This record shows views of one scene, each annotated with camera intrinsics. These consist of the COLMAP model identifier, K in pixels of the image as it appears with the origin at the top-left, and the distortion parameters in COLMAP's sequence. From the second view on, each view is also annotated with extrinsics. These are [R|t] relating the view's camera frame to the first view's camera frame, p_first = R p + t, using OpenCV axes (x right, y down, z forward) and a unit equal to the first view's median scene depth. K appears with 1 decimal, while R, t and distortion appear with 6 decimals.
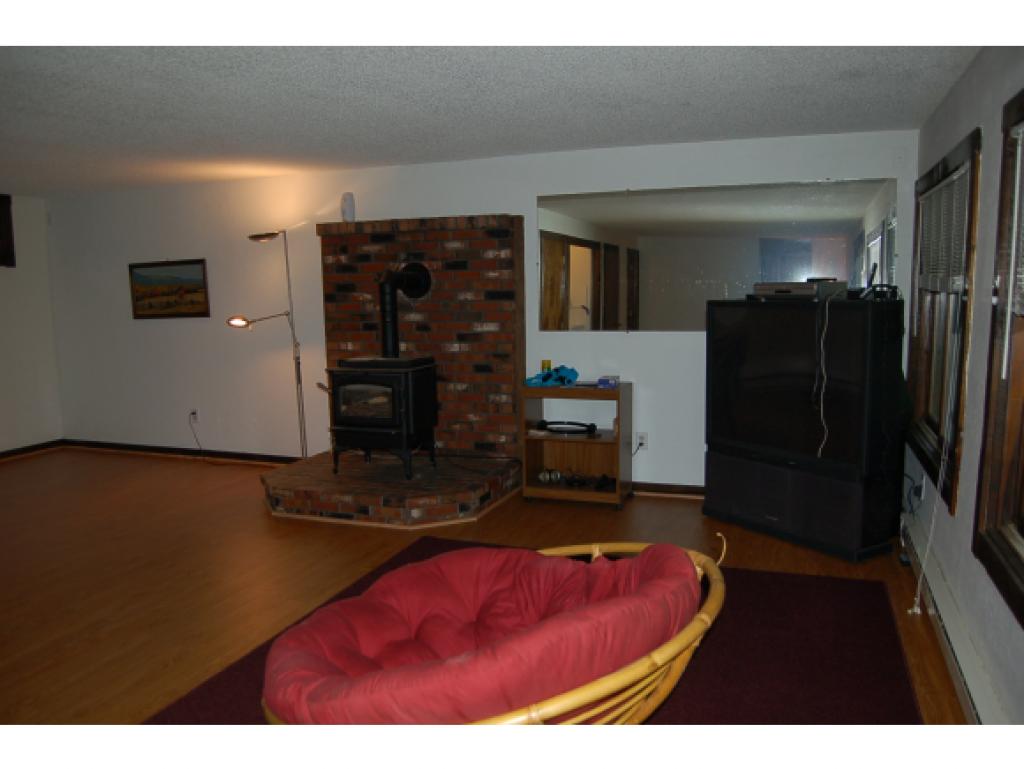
lens RADIAL K [[802.9, 0, 510.8], [0, 802.9, 386.1], [0, 0, 1]] dist [-0.068239, -0.002977]
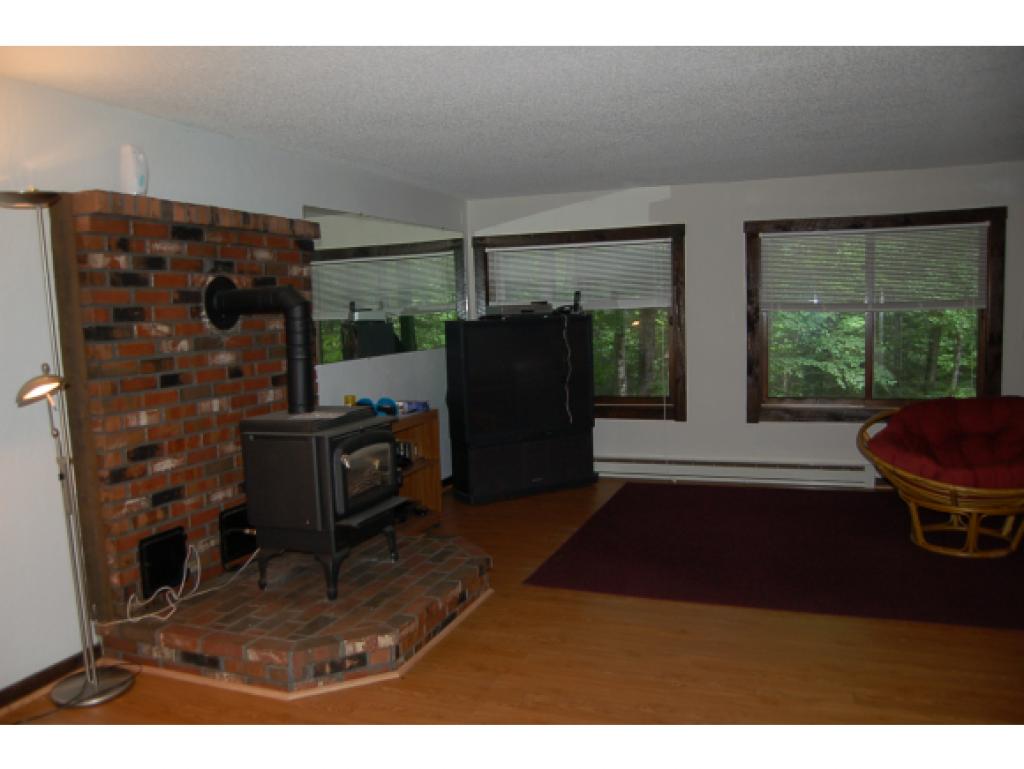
lens RADIAL K [[802.9, 0, 512.1], [0, 802.9, 387.5], [0, 0, 1]] dist [-0.068239, -0.002977]
pose [[0.013694, -0.082003, 0.996538, -0.769619], [0.155647, 0.984658, 0.078886, -0.076972], [-0.987718, 0.154028, 0.026248, 0.752896]]
